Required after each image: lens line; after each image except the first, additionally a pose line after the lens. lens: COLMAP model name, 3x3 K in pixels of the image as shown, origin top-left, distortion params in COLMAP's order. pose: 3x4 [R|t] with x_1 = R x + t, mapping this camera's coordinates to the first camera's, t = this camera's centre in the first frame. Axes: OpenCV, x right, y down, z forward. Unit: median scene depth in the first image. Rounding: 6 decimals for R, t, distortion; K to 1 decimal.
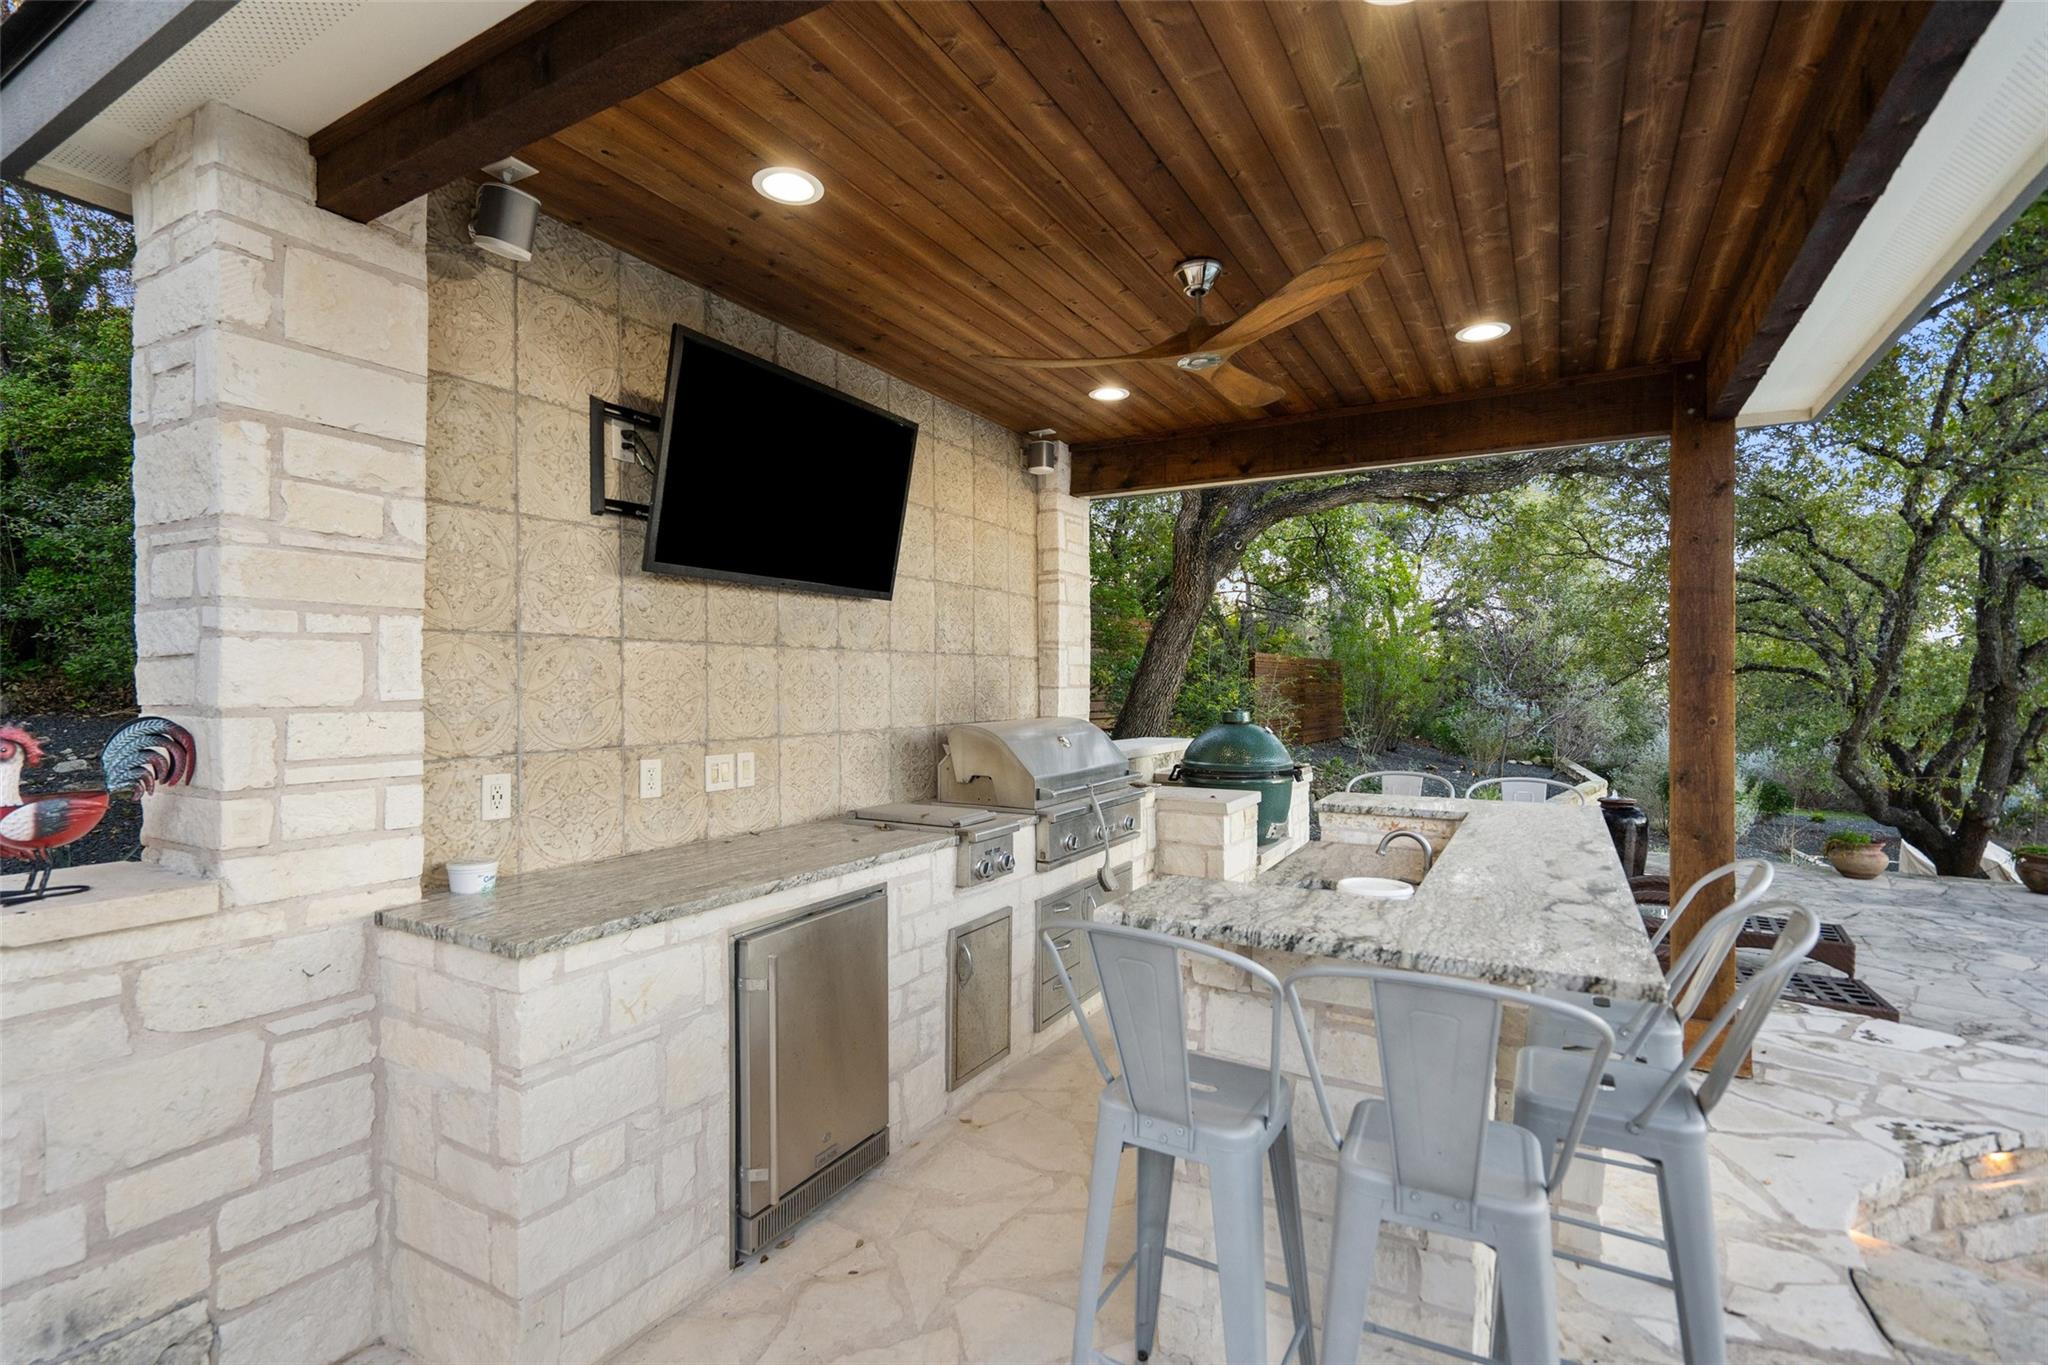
lens RADIAL K [[943.0, 0, 1020.7], [0, 943.0, 683.4], [0, 0, 1]] dist [-0.005180, -0.000989]
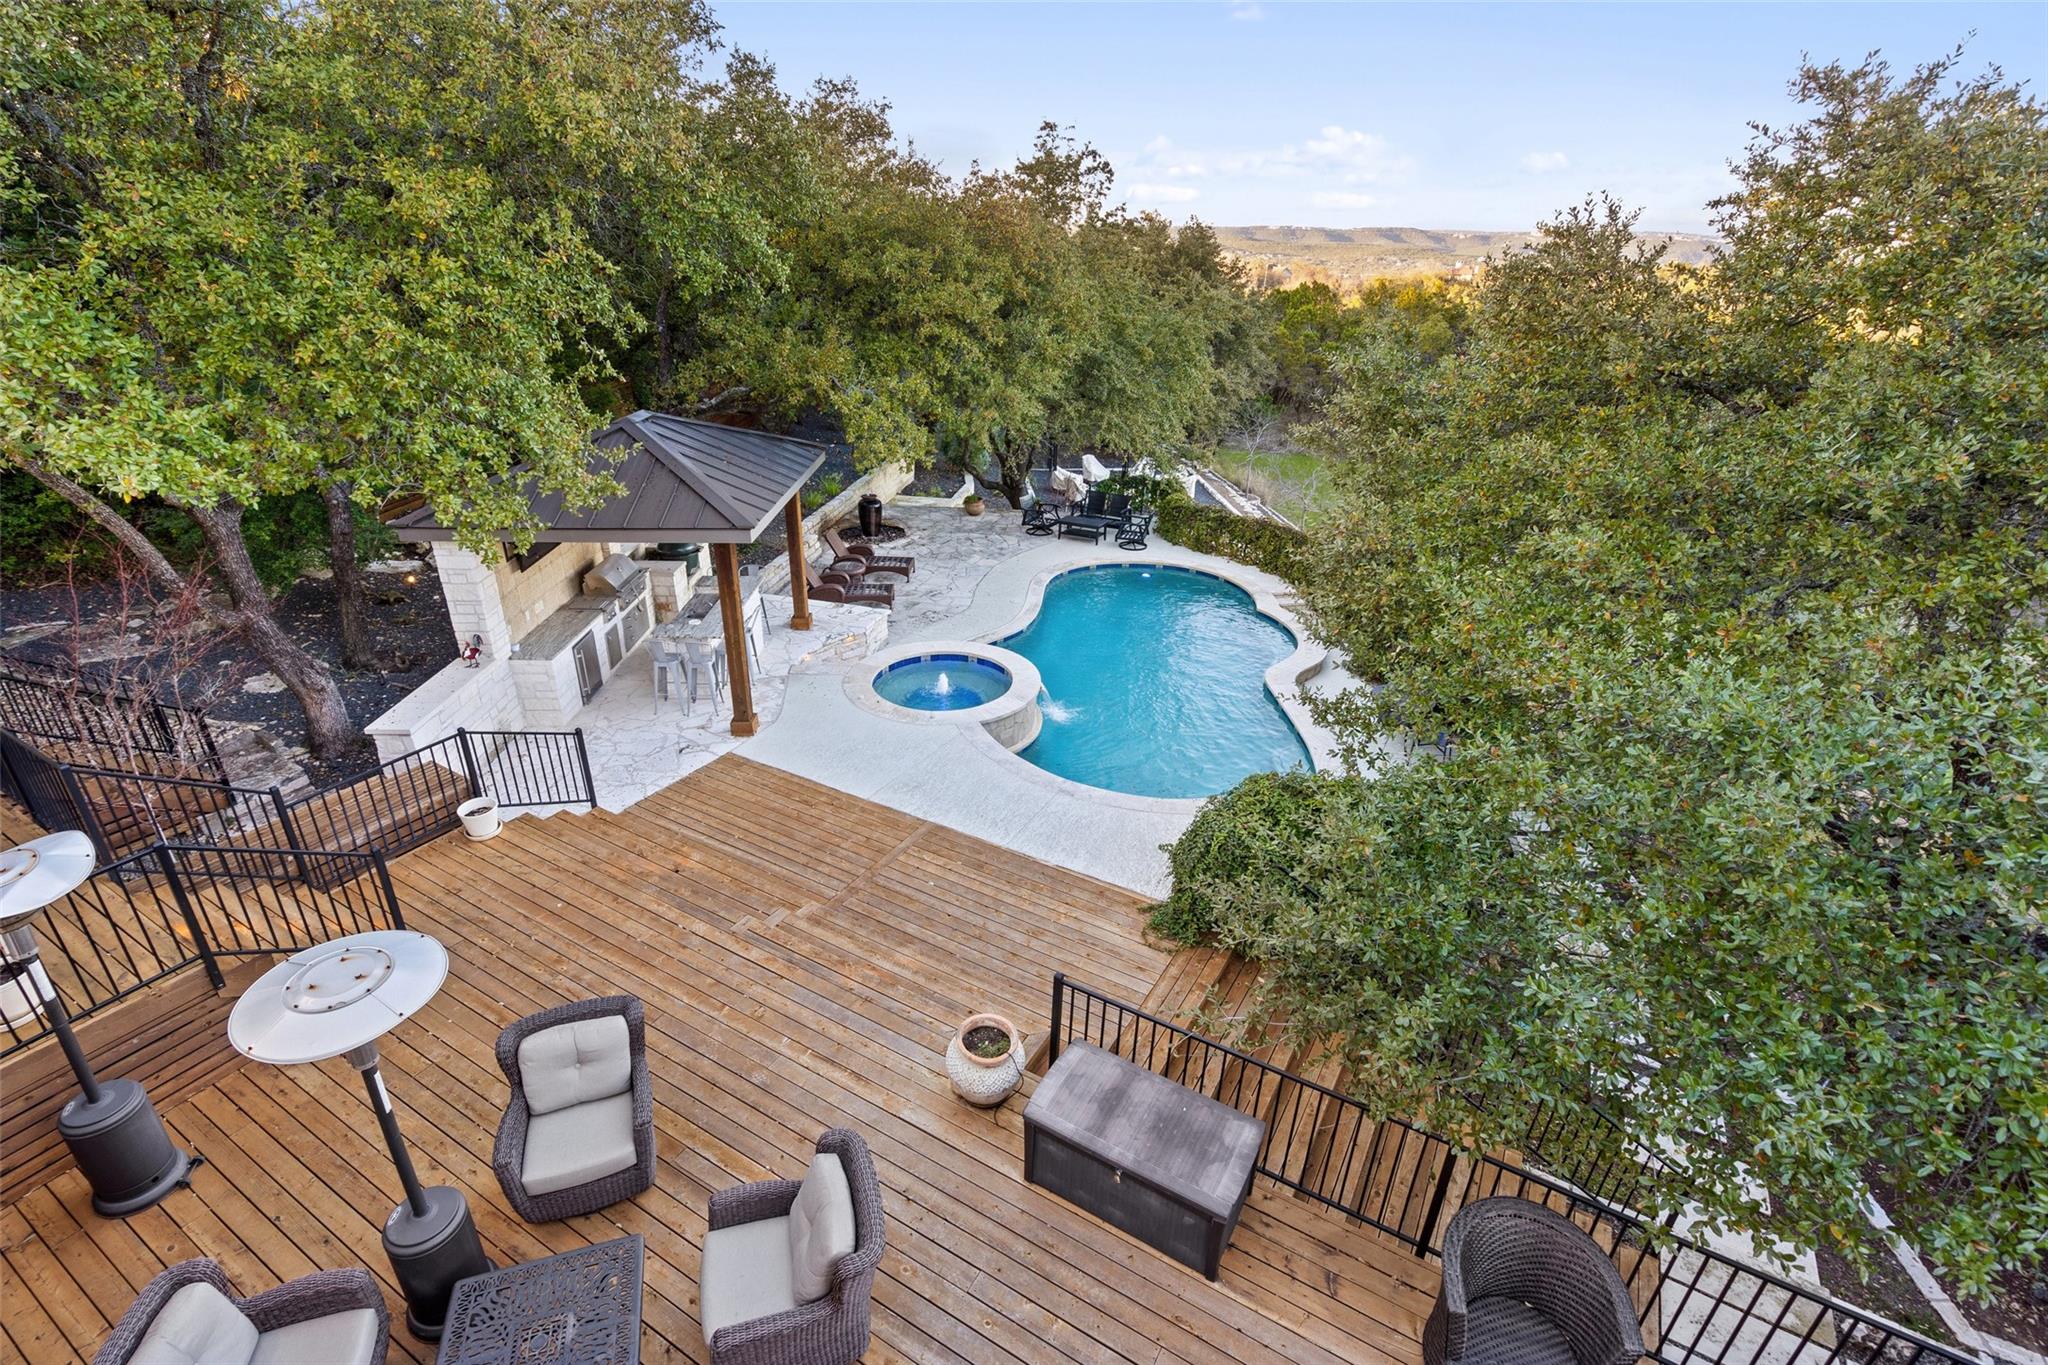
lens RADIAL K [[943.0, 0, 1024.0], [0, 943.0, 686.7], [0, 0, 1]] dist [-0.005180, -0.000989]
pose [[0.865220, -0.198430, 0.460456, -0.438617], [-0.022948, 0.901720, 0.431710, -1.369234], [-0.500867, -0.384090, 0.775633, -3.252134]]
